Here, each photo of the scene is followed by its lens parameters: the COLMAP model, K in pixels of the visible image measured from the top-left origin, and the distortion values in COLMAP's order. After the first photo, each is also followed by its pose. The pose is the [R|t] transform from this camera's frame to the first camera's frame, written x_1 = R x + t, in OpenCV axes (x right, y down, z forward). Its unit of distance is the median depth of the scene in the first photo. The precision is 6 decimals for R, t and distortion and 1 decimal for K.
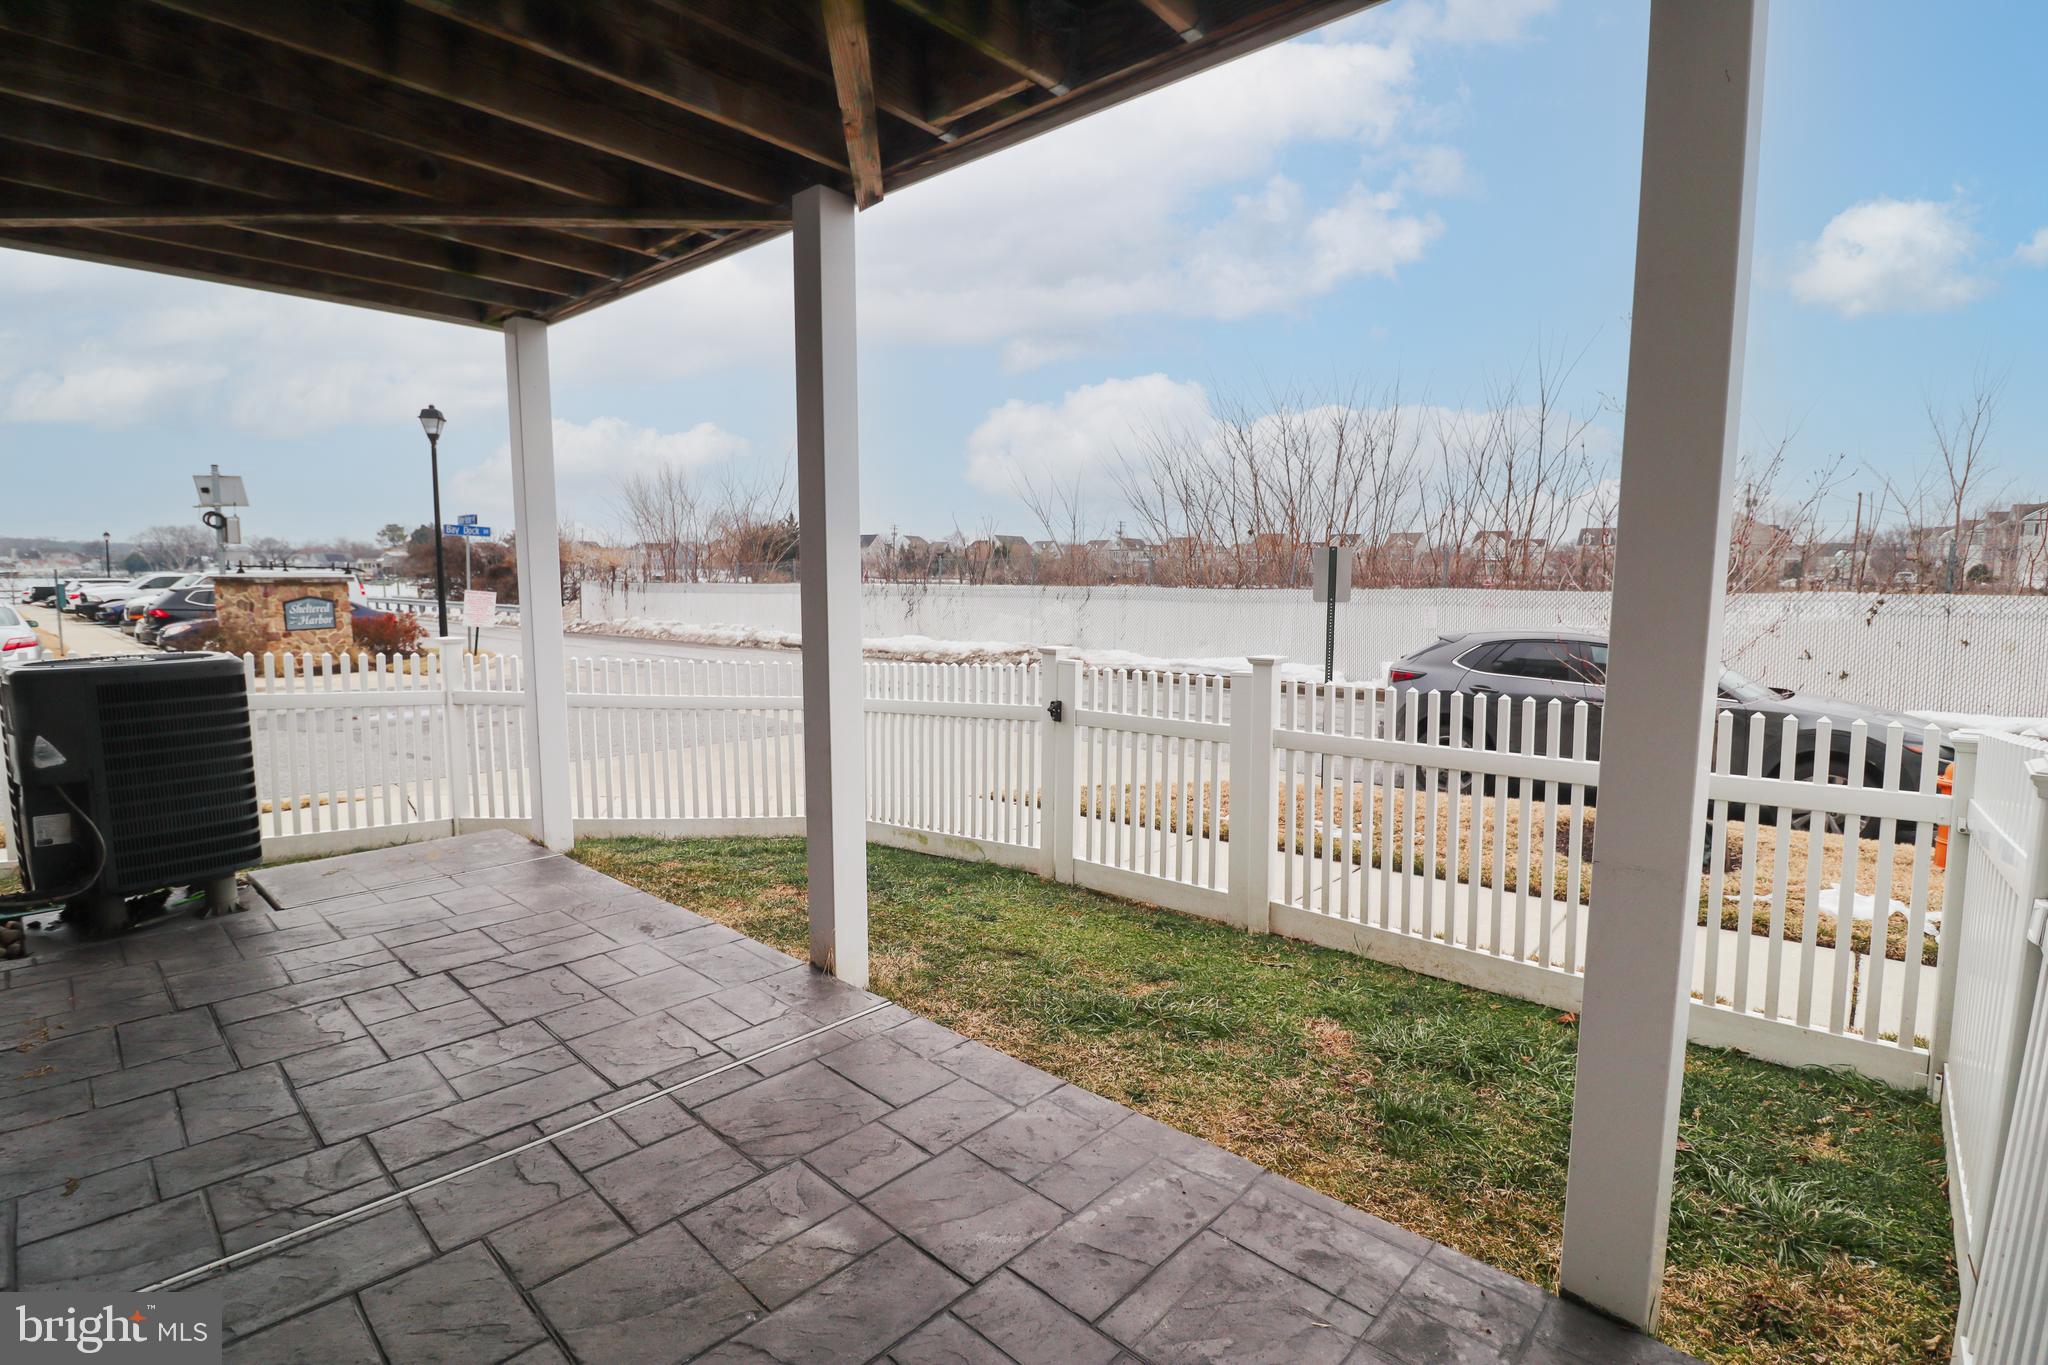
lens RADIAL K [[944.4, 0, 1043.6], [0, 944.4, 672.2], [0, 0, 1]] dist [0.000767, -0.012998]
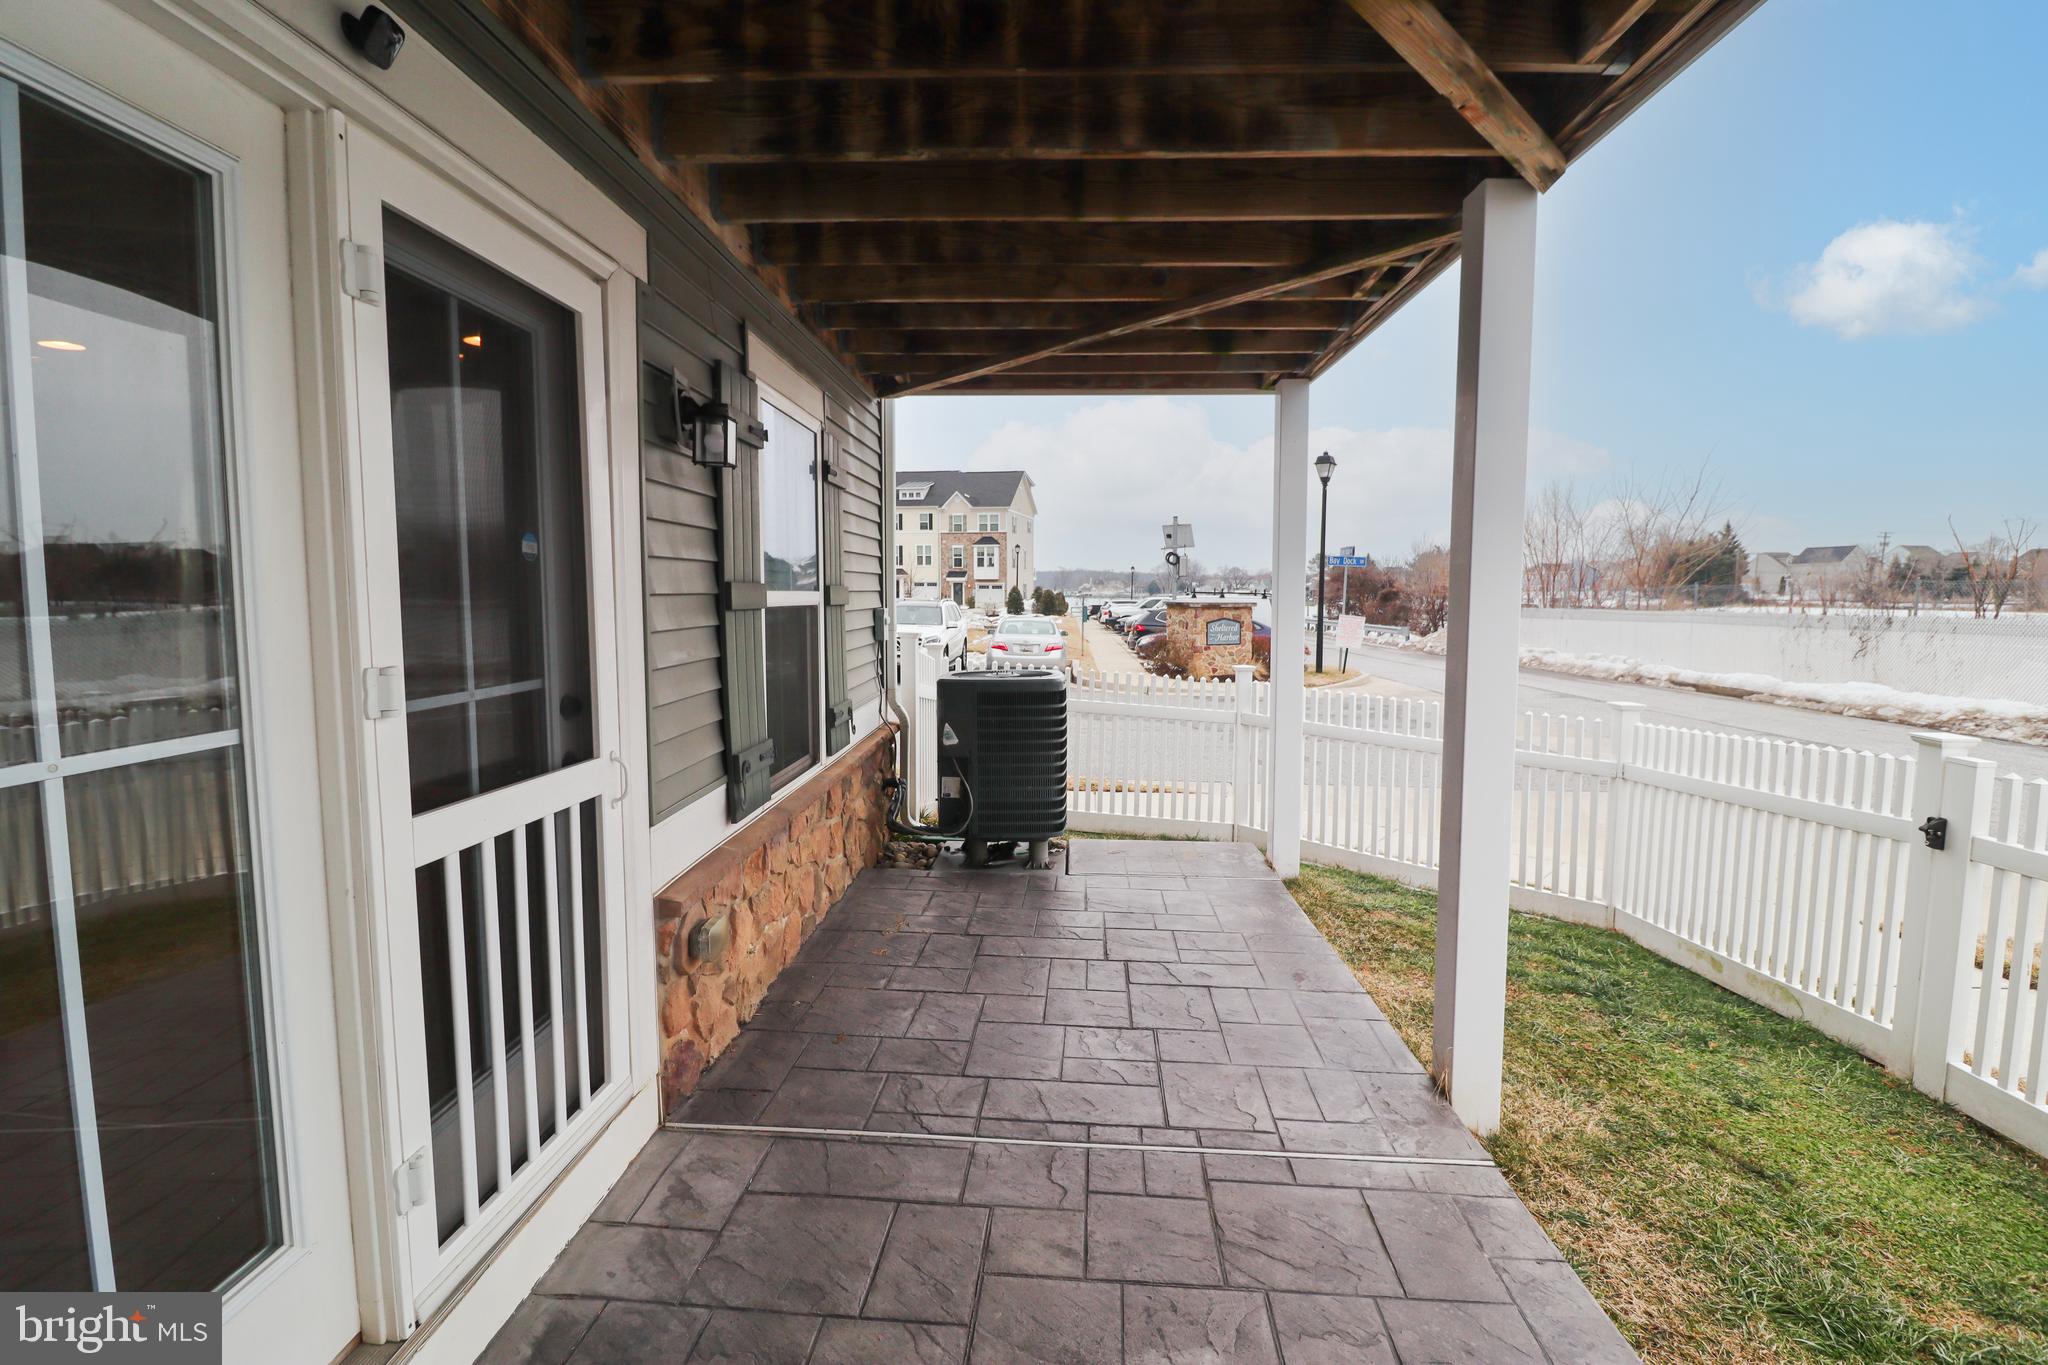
lens RADIAL K [[944.4, 0, 1043.6], [0, 944.4, 672.2], [0, 0, 1]] dist [0.000767, -0.012998]
pose [[0.632645, 0.061213, -0.772019, 0.158362], [-0.078722, 0.996791, 0.014524, -0.042369], [0.770431, 0.051587, 0.635433, 0.139044]]
